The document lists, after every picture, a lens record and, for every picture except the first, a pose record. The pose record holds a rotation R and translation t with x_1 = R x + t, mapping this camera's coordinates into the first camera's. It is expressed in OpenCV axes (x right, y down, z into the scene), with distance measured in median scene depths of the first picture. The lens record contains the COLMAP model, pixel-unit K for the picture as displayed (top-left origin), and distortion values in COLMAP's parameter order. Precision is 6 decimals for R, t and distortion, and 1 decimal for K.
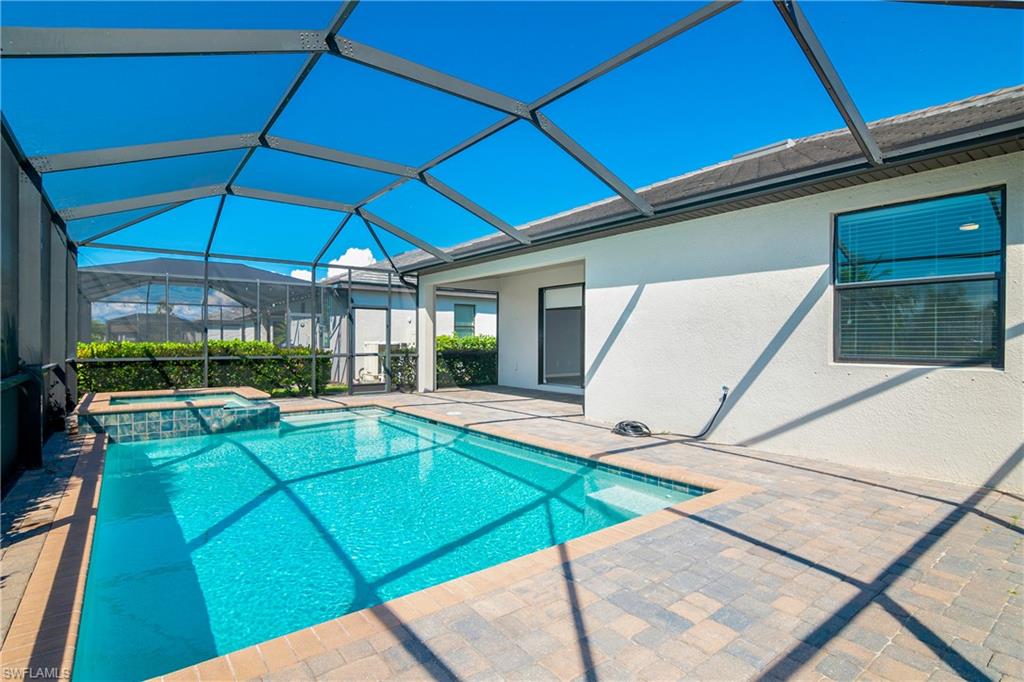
lens RADIAL K [[514.8, 0, 508.7], [0, 514.8, 343.8], [0, 0, 1]] dist [-0.024709, 0.005823]
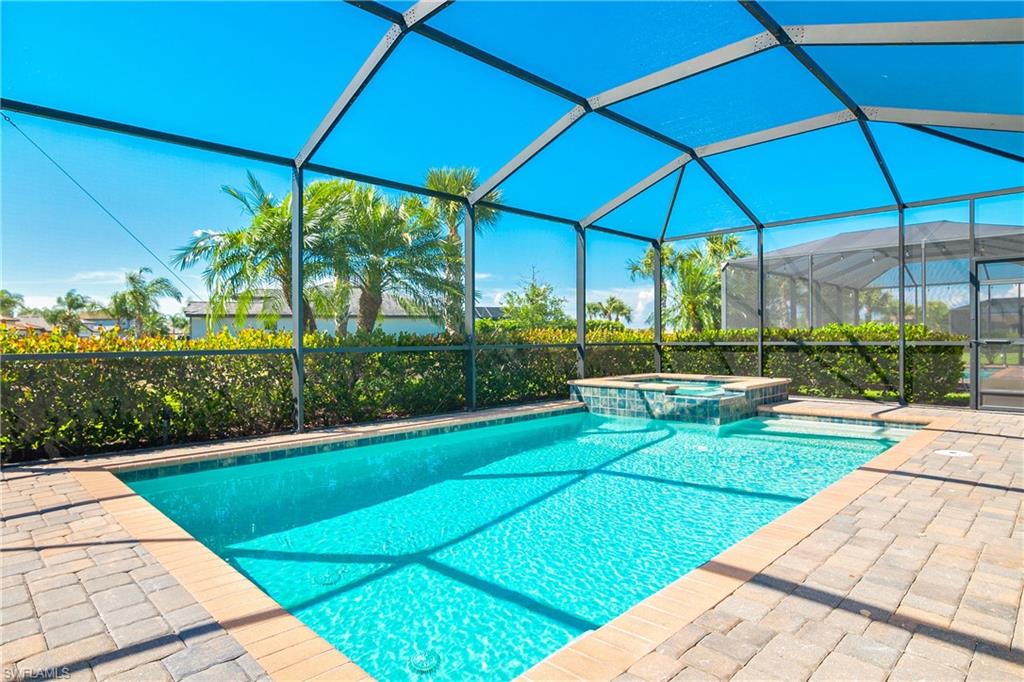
lens RADIAL K [[578.8, 0, 507.0], [0, 578.8, 338.6], [0, 0, 1]] dist [-0.002758, -0.000372]
pose [[0.130040, 0.000108, -0.991509, 0.471174], [0.004397, 0.999990, 0.000685, 0.022549], [0.991499, -0.004449, 0.130038, 0.579482]]
